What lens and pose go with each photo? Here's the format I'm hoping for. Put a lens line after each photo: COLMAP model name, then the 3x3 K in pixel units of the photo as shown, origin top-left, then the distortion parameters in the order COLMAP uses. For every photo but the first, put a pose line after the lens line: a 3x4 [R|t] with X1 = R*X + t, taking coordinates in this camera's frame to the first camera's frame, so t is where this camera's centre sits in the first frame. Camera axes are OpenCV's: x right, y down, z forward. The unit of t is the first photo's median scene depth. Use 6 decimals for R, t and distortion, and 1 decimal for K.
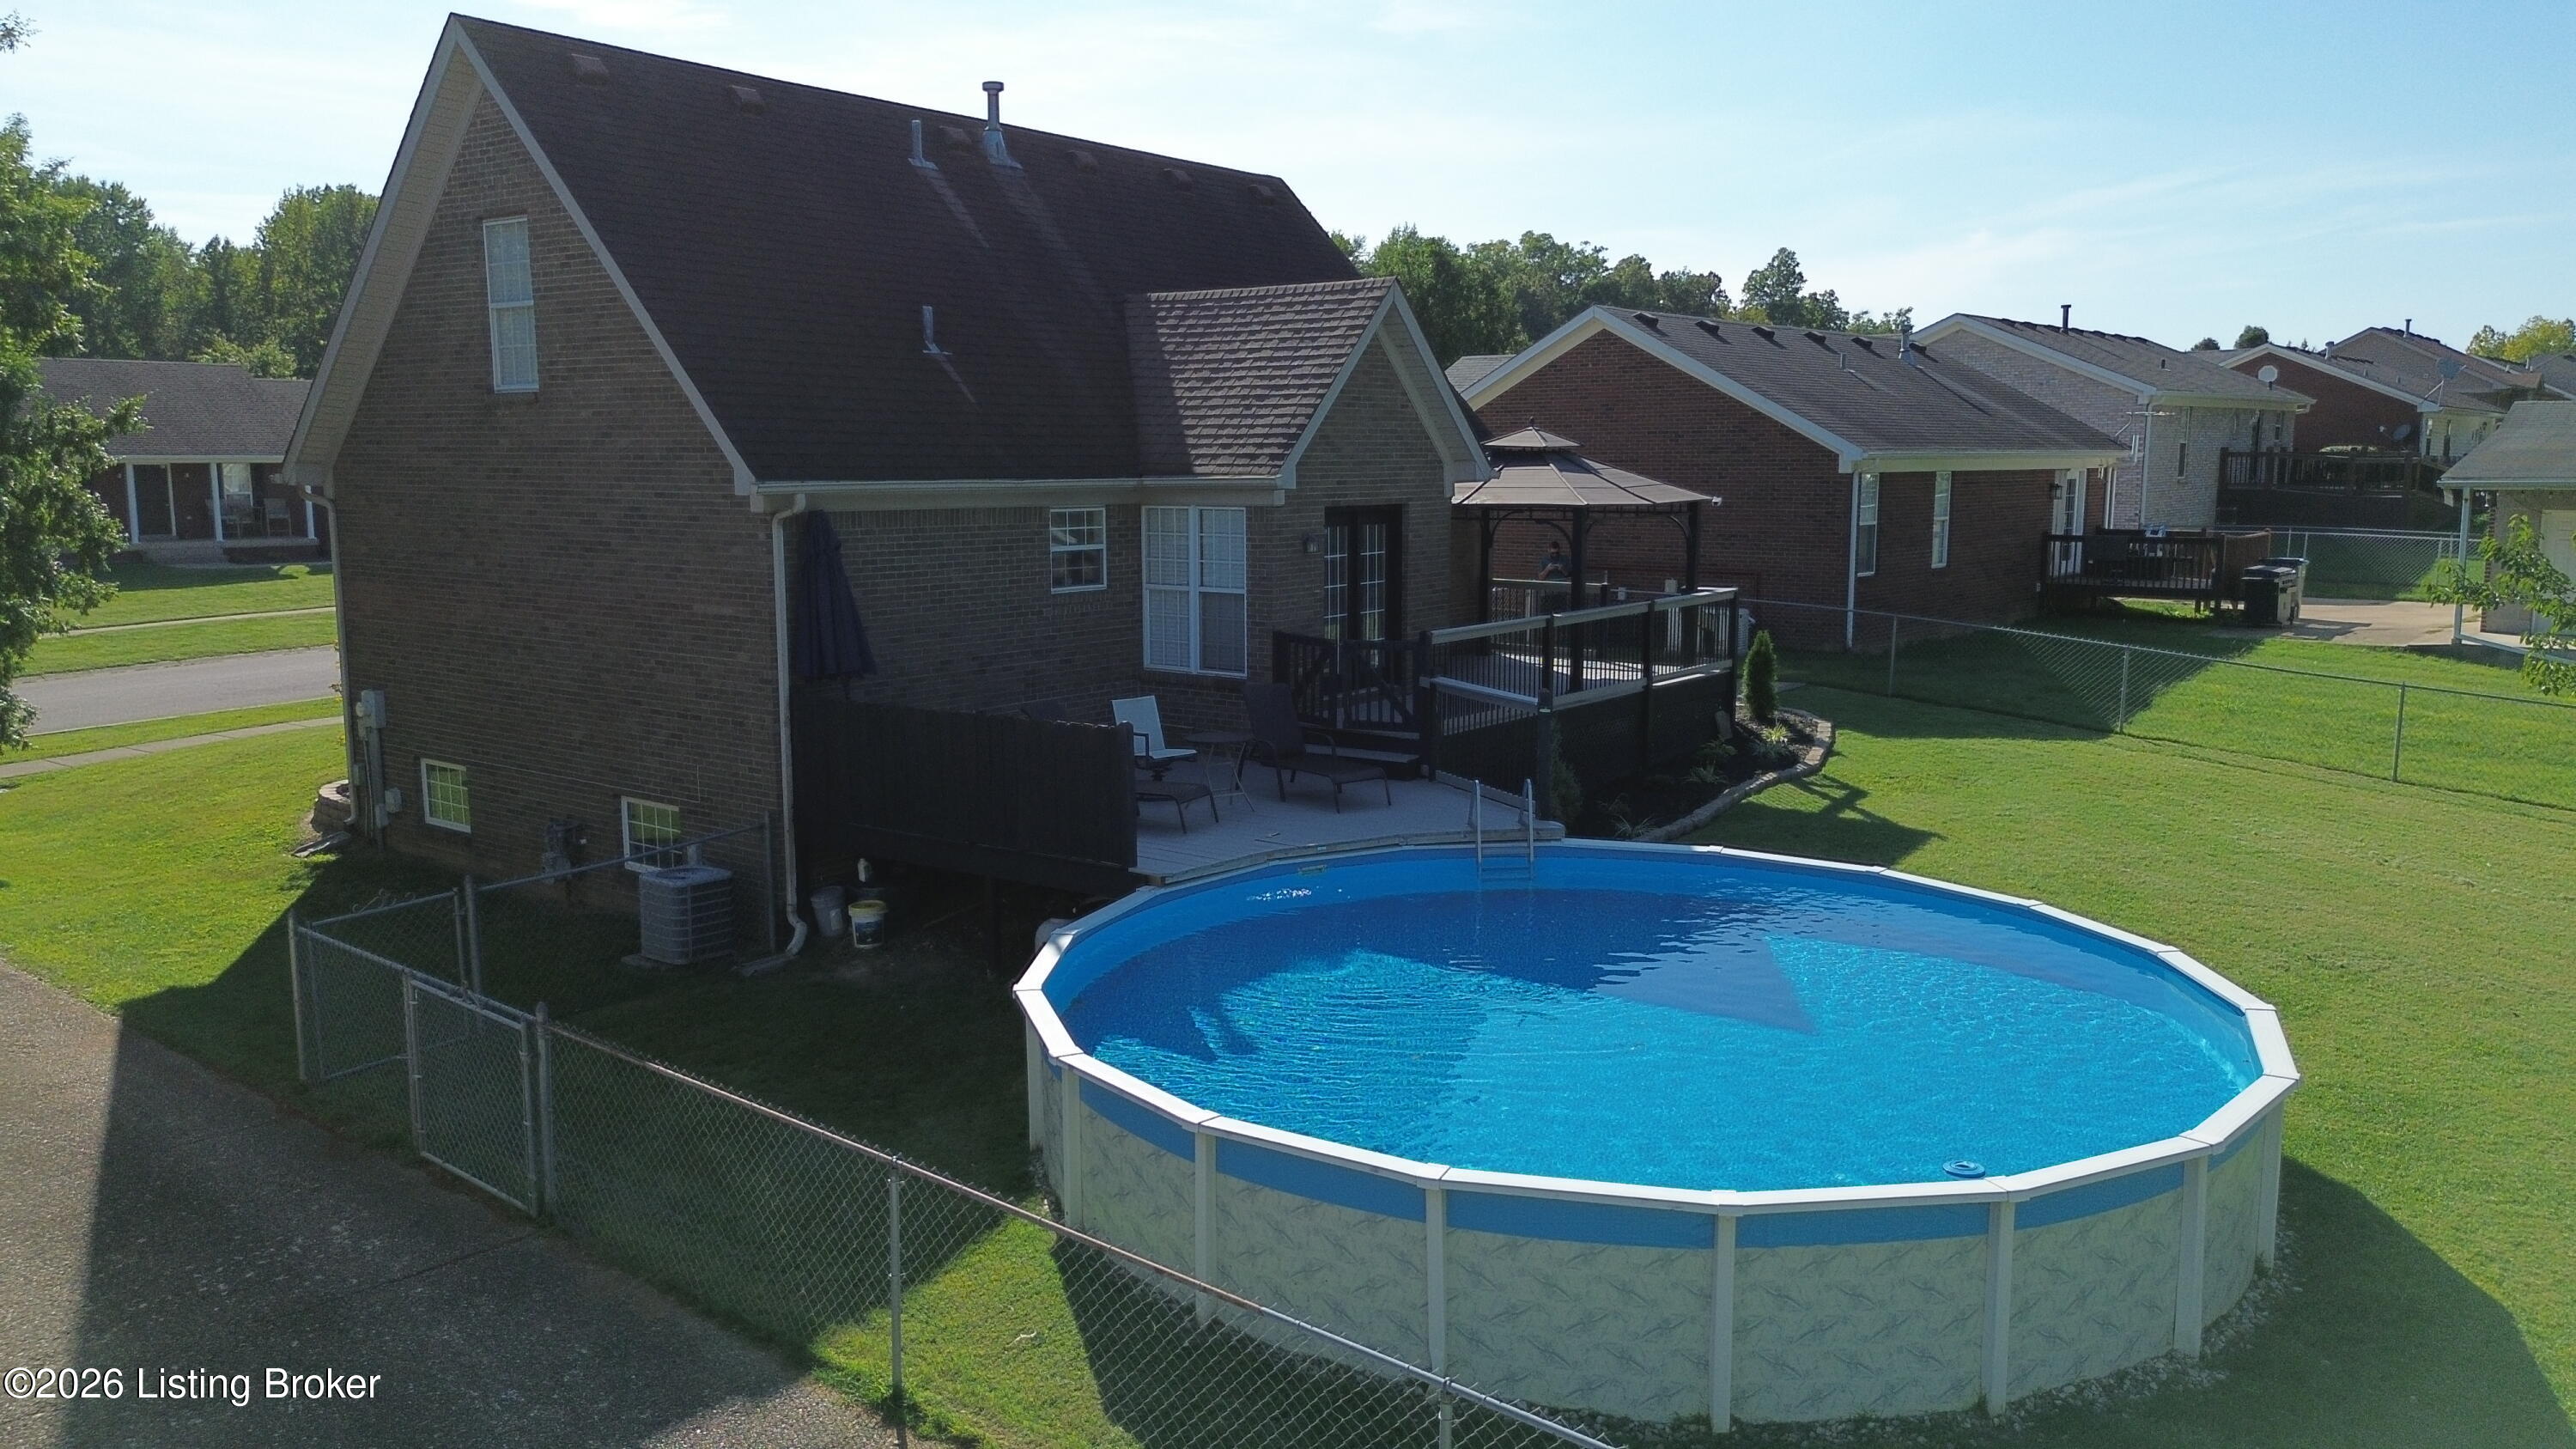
lens RADIAL K [[1834.0, 0, 1275.7], [0, 1834.0, 722.7], [0, 0, 1]] dist [0.063518, -0.053671]
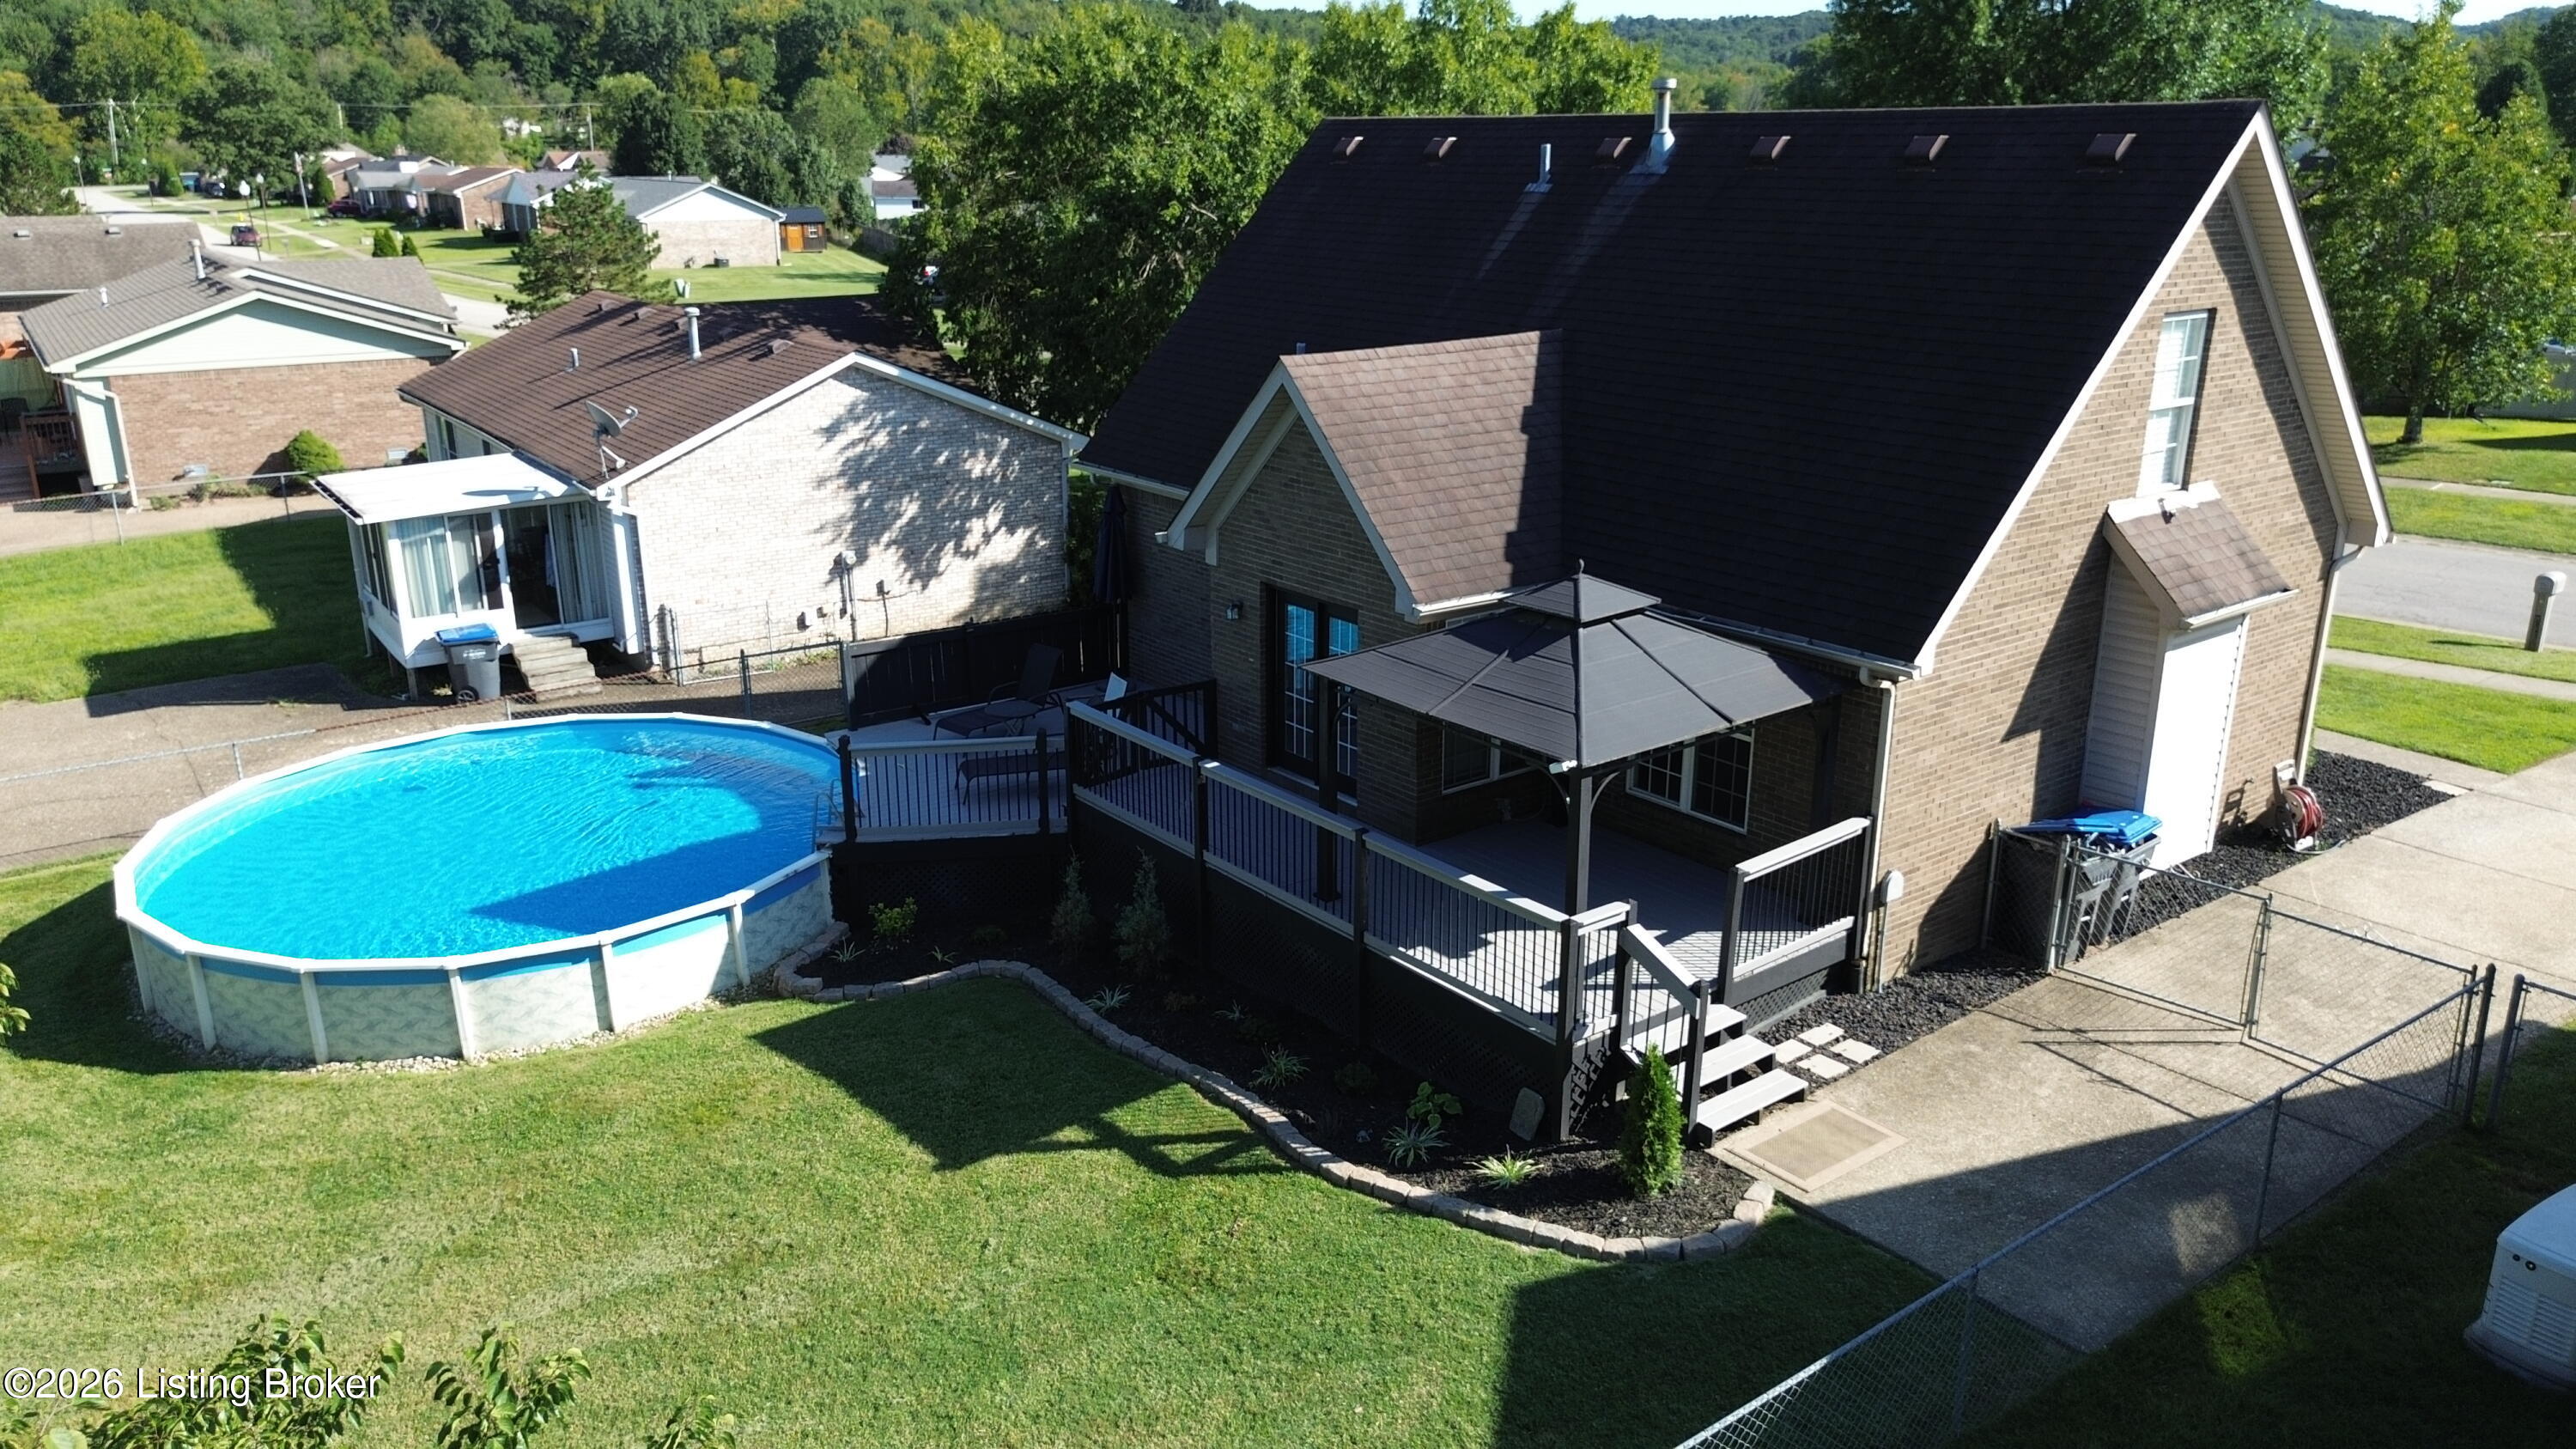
lens RADIAL K [[1834.0, 0, 1272.9], [0, 1834.0, 716.4], [0, 0, 1]] dist [0.063518, -0.053671]
pose [[-0.258265, 0.291663, -0.920995, 0.828998], [-0.134946, 0.933100, 0.333337, -0.329854], [0.956603, 0.210374, -0.201628, 1.063128]]
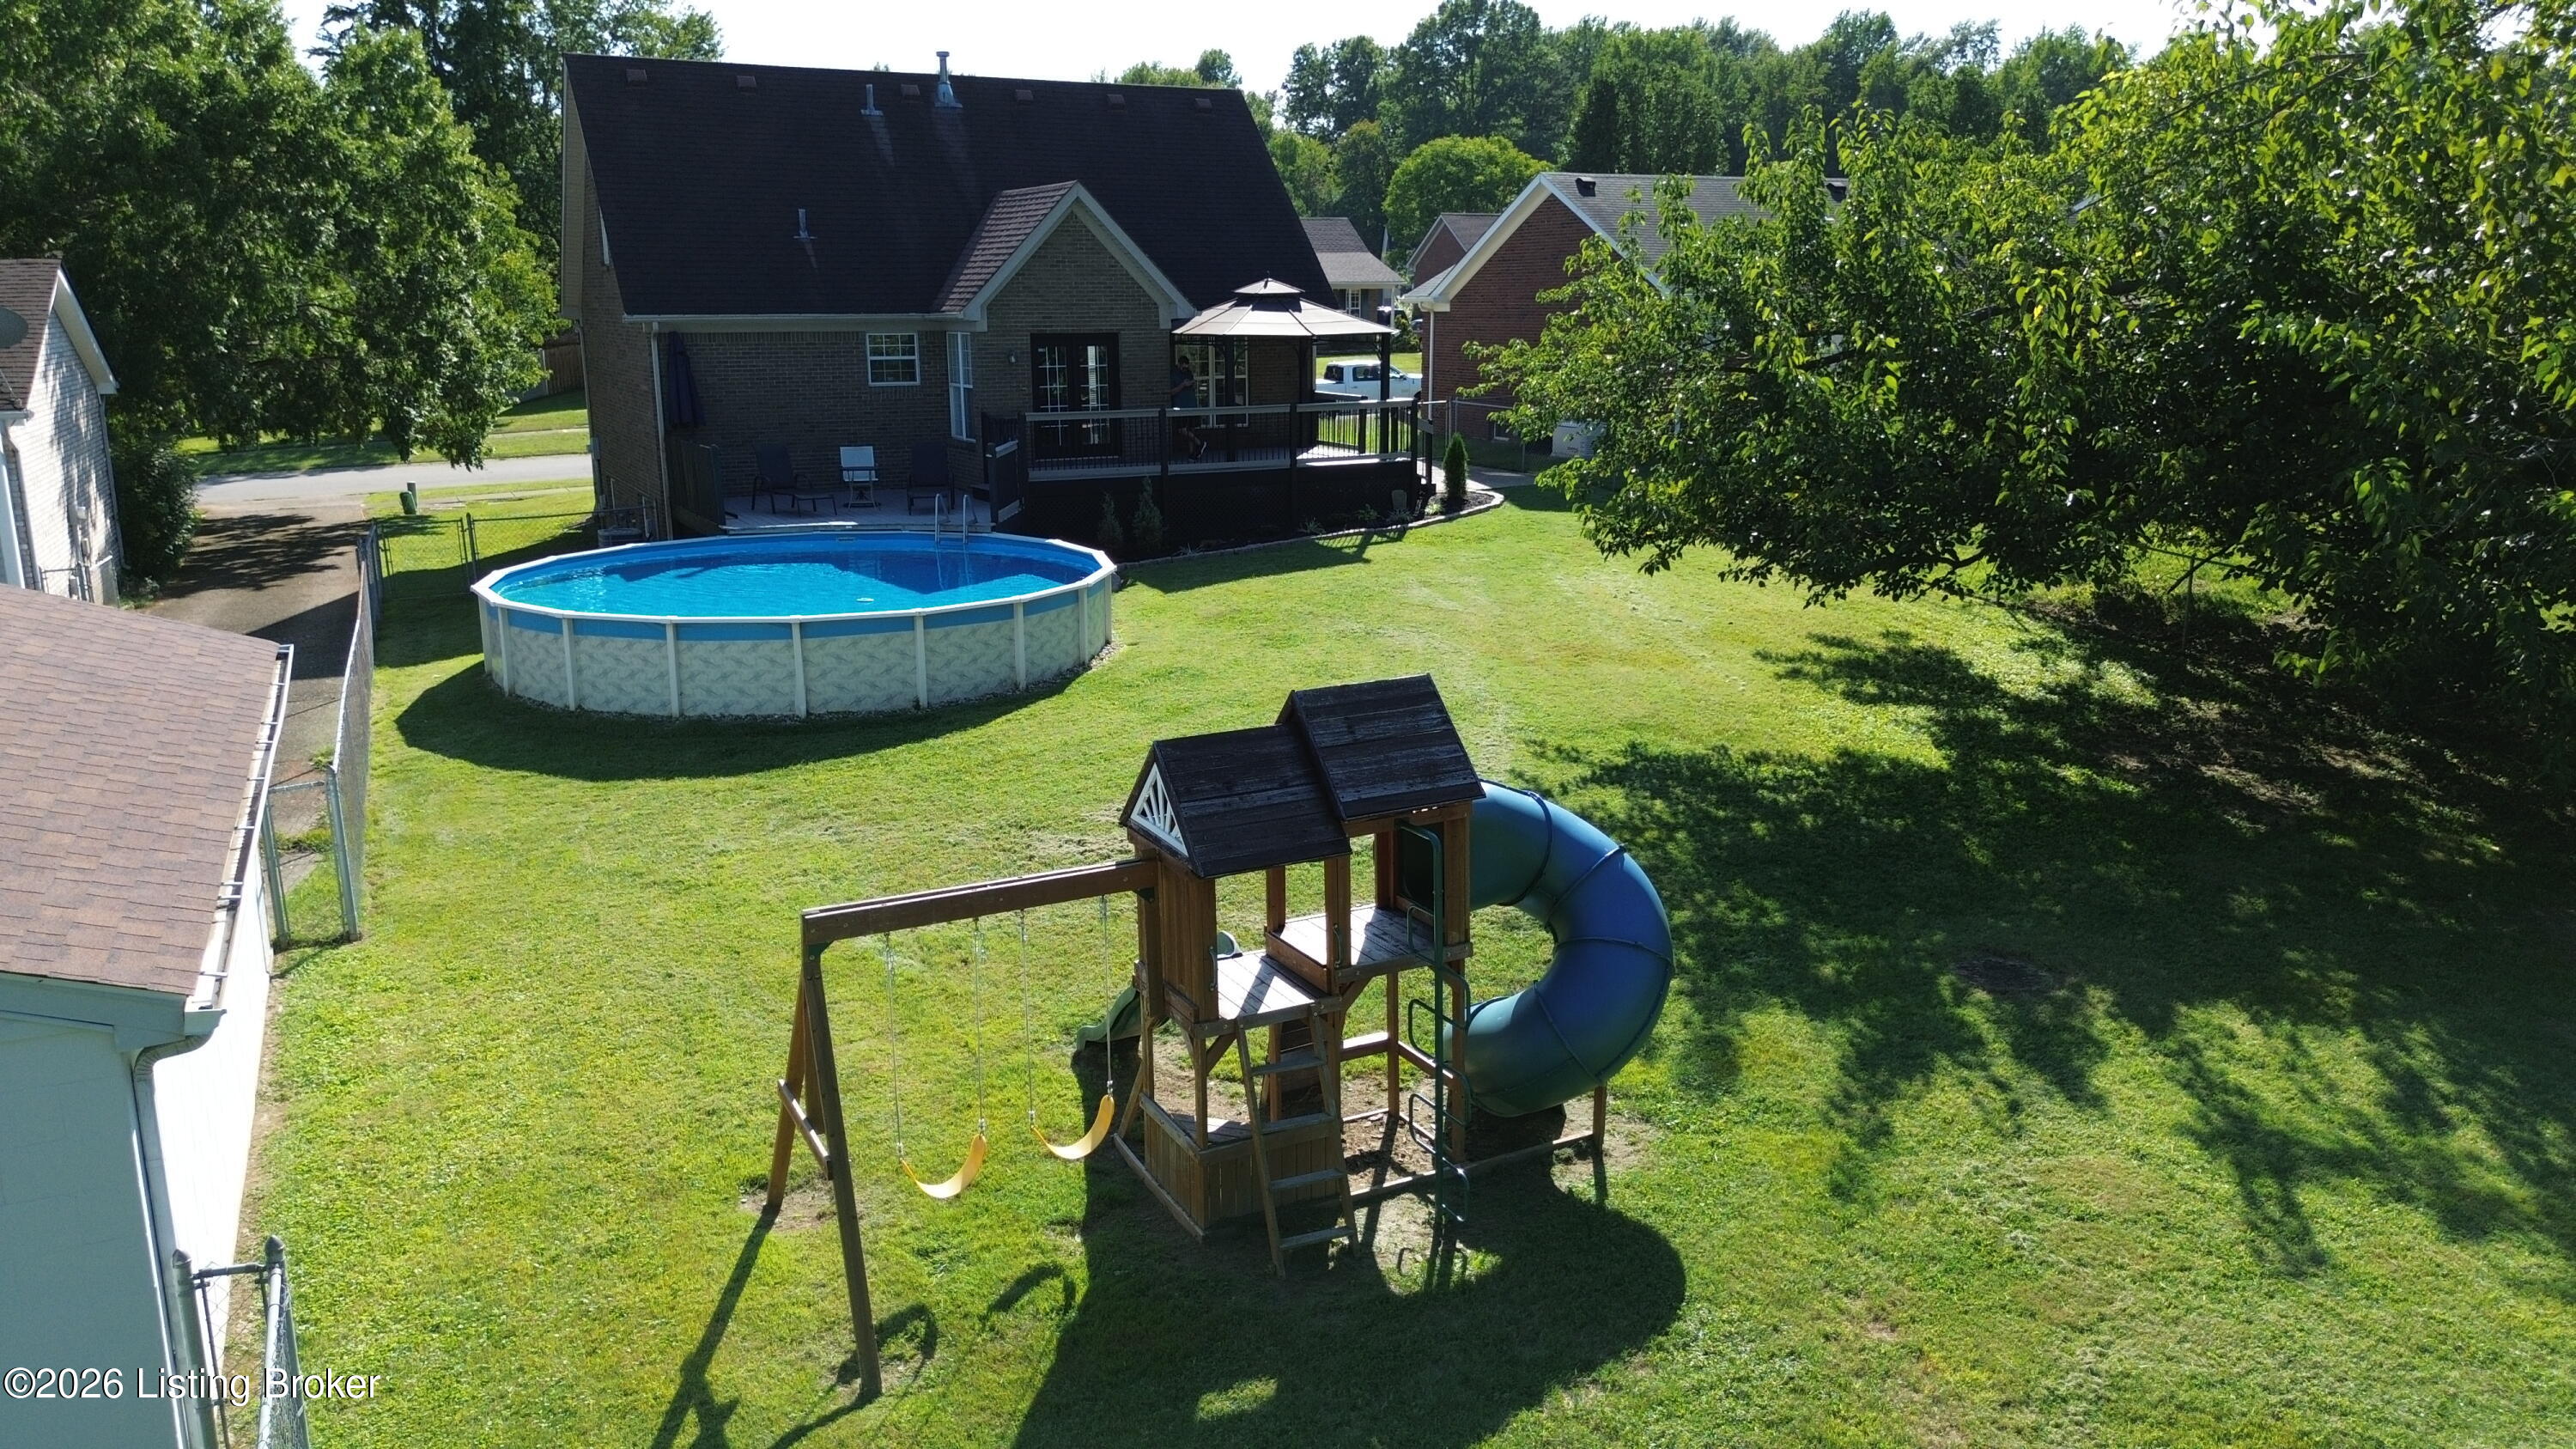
lens RADIAL K [[1834.0, 0, 1277.2], [0, 1834.0, 734.5], [0, 0, 1]] dist [0.063518, -0.053671]
pose [[0.906114, 0.092769, -0.412737, 0.777539], [-0.055531, 0.993300, 0.101347, 0.043716], [0.419373, -0.068912, 0.905195, -0.303682]]
